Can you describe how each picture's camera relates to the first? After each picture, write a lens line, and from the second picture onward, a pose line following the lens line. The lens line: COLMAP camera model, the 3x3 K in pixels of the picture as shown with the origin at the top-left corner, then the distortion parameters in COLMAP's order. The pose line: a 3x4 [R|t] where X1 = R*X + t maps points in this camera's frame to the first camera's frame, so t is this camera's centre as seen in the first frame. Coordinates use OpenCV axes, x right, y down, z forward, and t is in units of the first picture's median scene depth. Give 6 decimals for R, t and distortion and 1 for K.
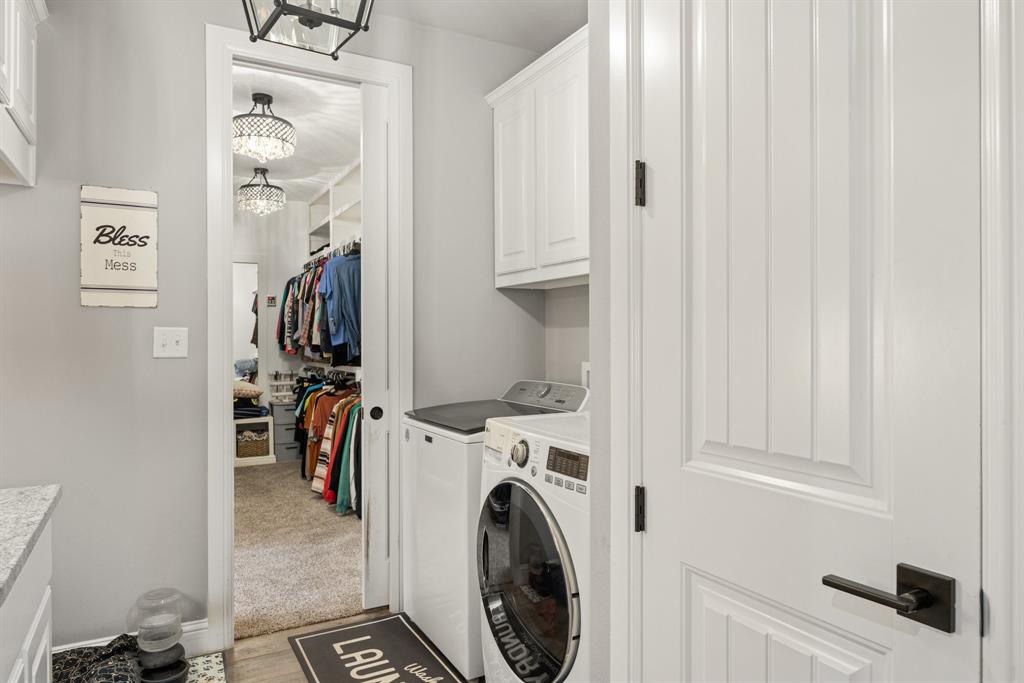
lens RADIAL K [[628.6, 0, 509.2], [0, 628.6, 339.7], [0, 0, 1]] dist [-0.025520, -0.000845]
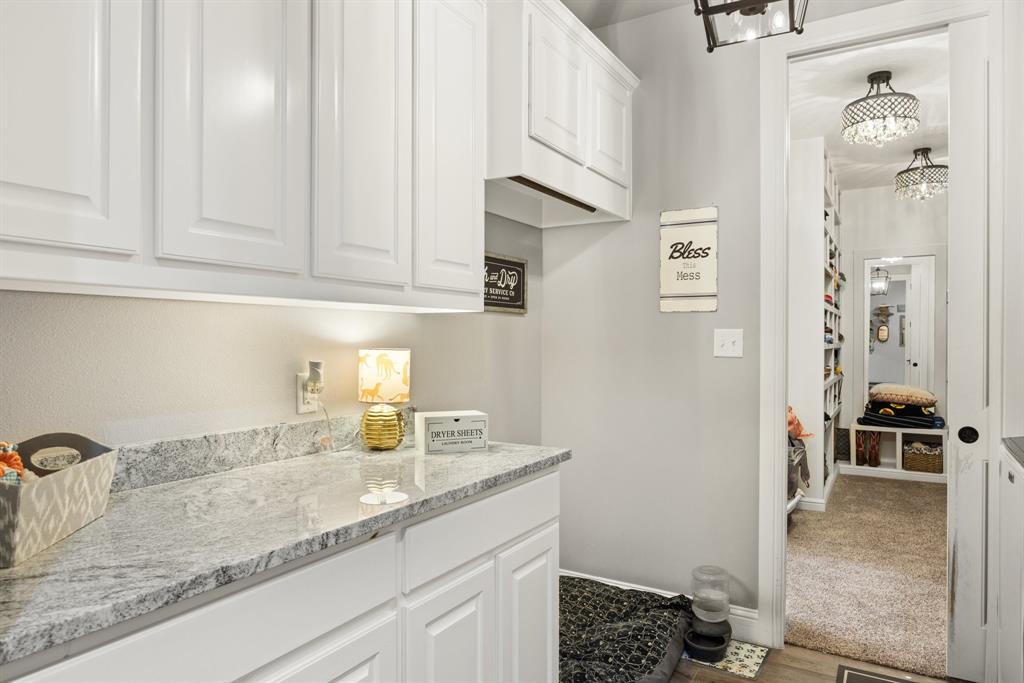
lens RADIAL K [[628.6, 0, 507.7], [0, 628.6, 340.9], [0, 0, 1]] dist [-0.025520, -0.000845]
pose [[0.481039, 0.006295, -0.876677, 0.224972], [-0.005876, 0.999975, 0.003957, -0.001109], [0.876680, 0.003248, 0.481064, 0.139361]]
